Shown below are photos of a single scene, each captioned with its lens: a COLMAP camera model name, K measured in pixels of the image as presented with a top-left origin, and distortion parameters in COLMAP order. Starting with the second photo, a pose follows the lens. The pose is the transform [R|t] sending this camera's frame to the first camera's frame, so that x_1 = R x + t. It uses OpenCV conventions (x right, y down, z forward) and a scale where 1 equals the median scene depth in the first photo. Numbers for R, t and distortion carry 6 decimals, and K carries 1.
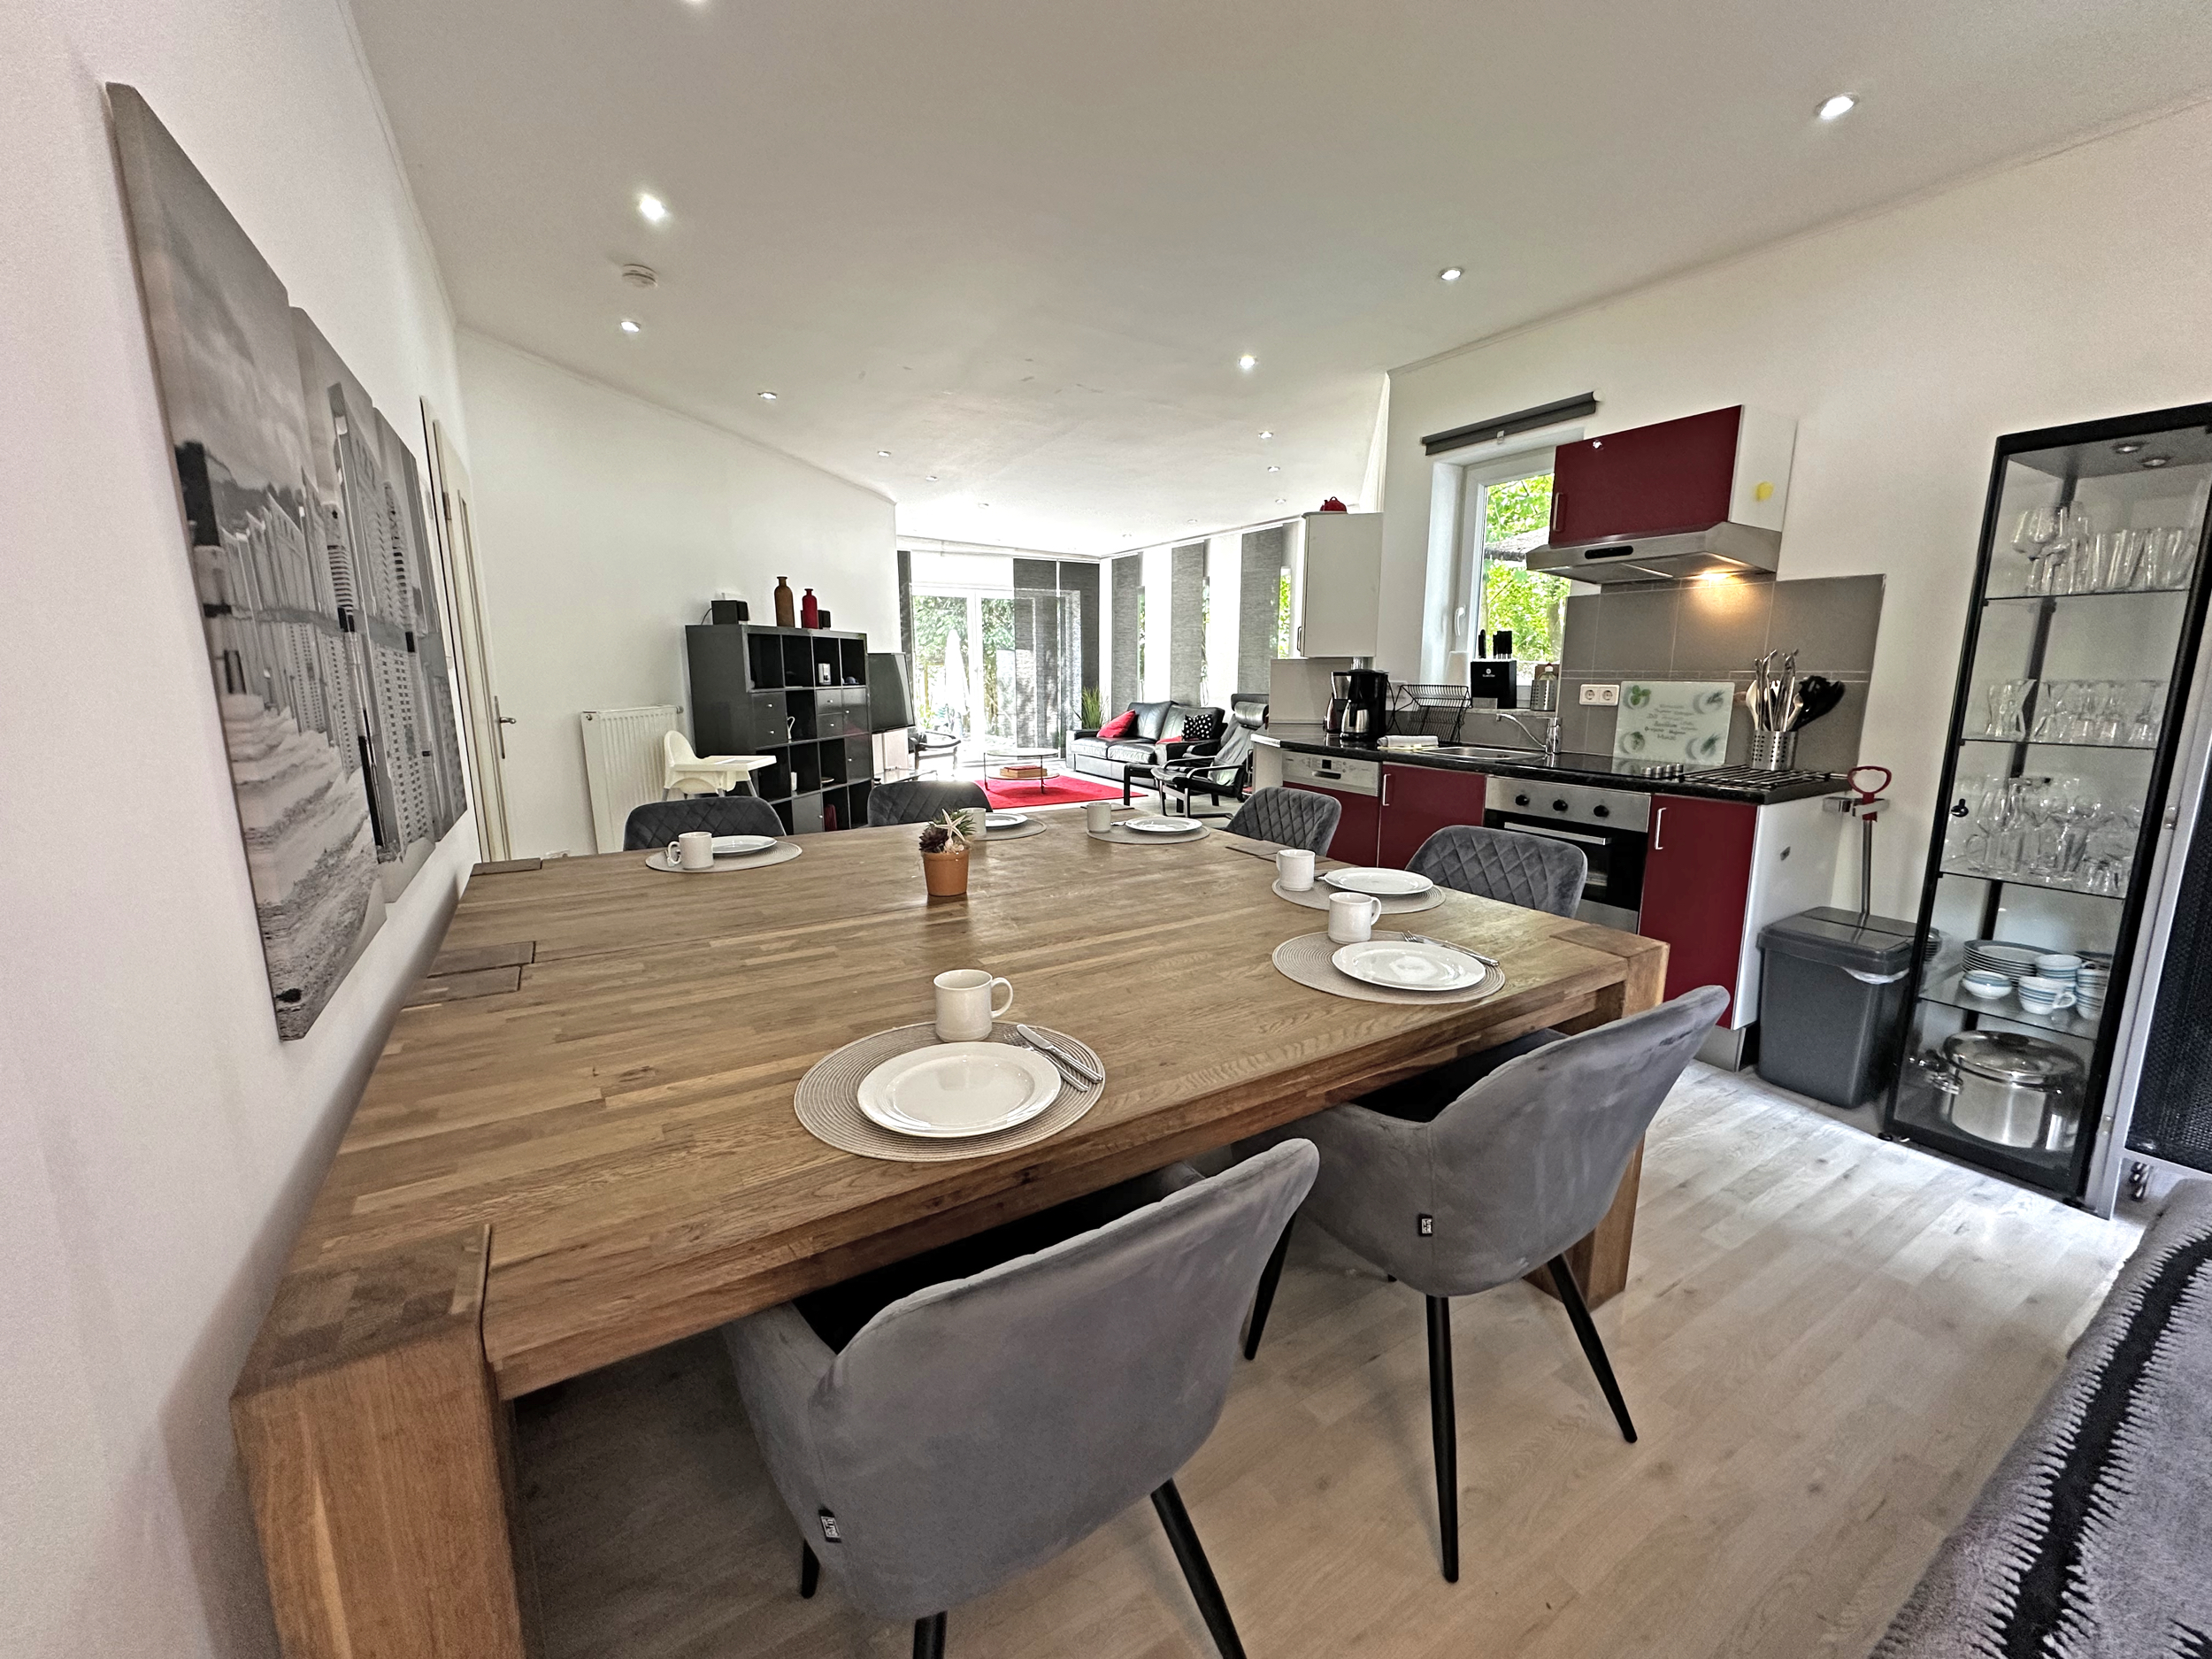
lens RADIAL K [[878.6, 0, 1106.0], [0, 878.6, 829.5], [0, 0, 1]] dist [-0.003897, 0.000206]
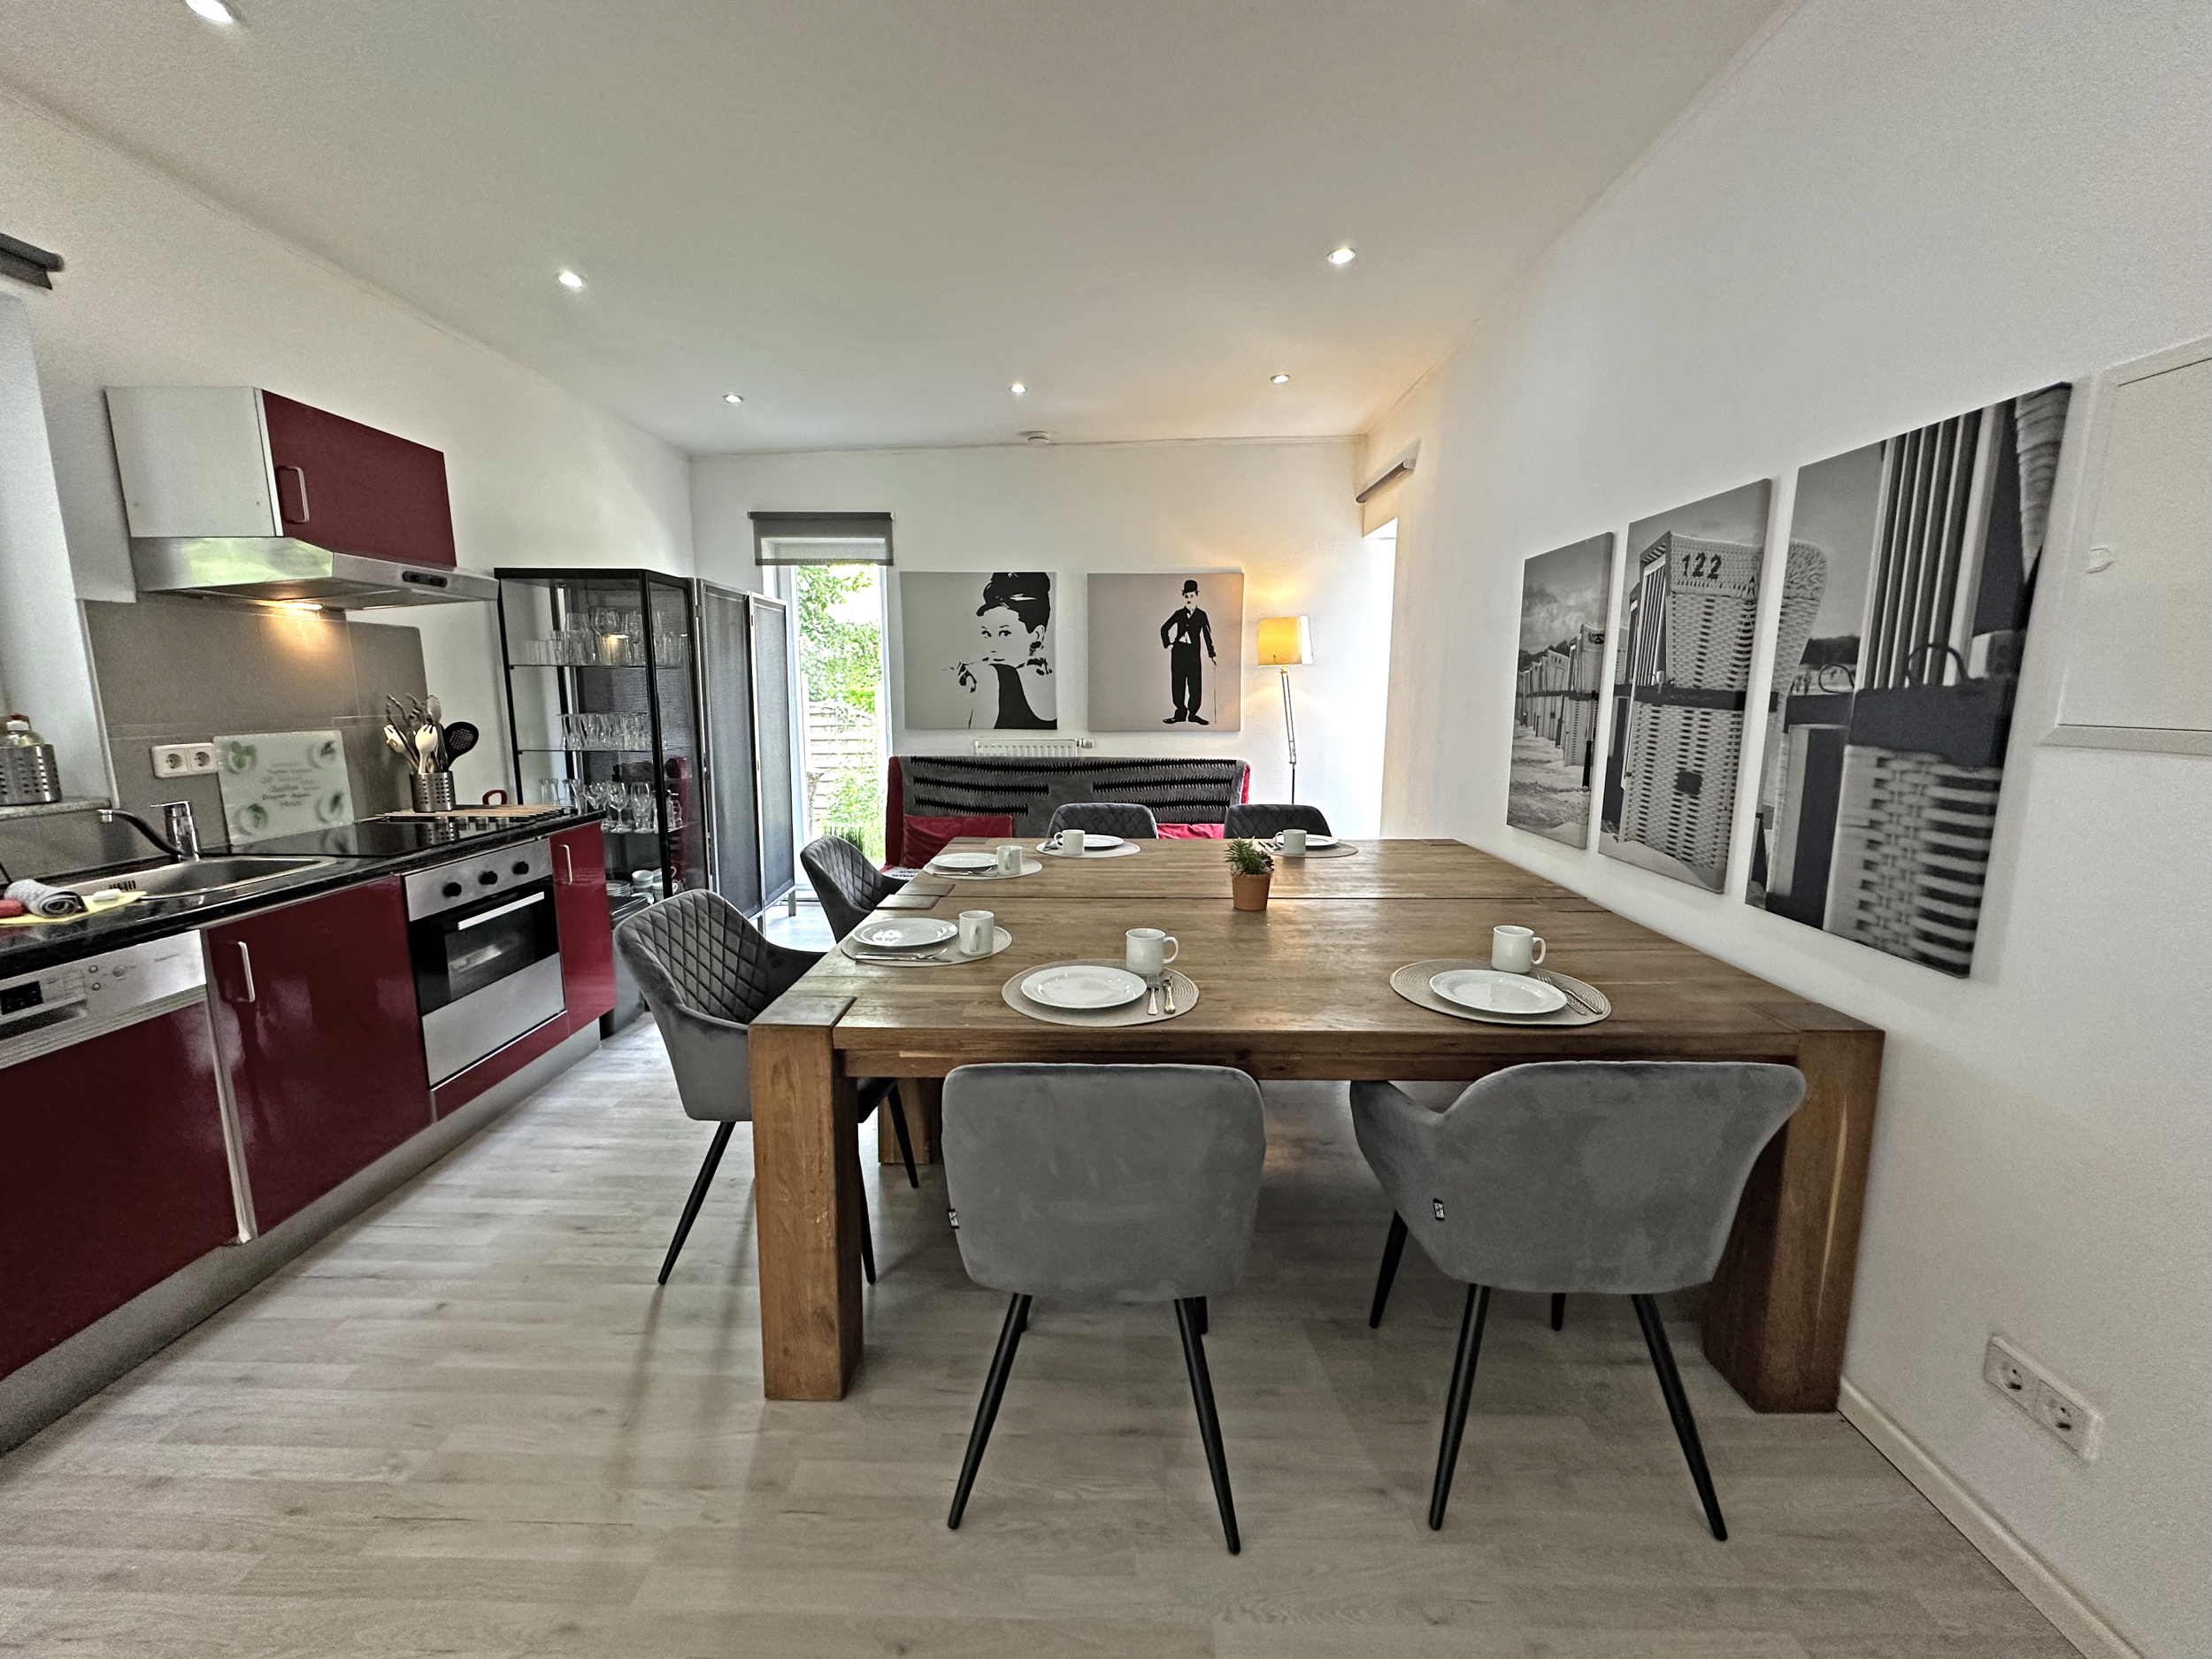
lens RADIAL K [[878.6, 0, 1106.0], [0, 878.6, 829.5], [0, 0, 1]] dist [-0.003897, 0.000206]
pose [[-0.847919, -0.083217, 0.523553, -0.393606], [0.099017, 0.945361, 0.310626, -0.256806], [-0.520796, 0.315226, -0.793350, 1.262946]]
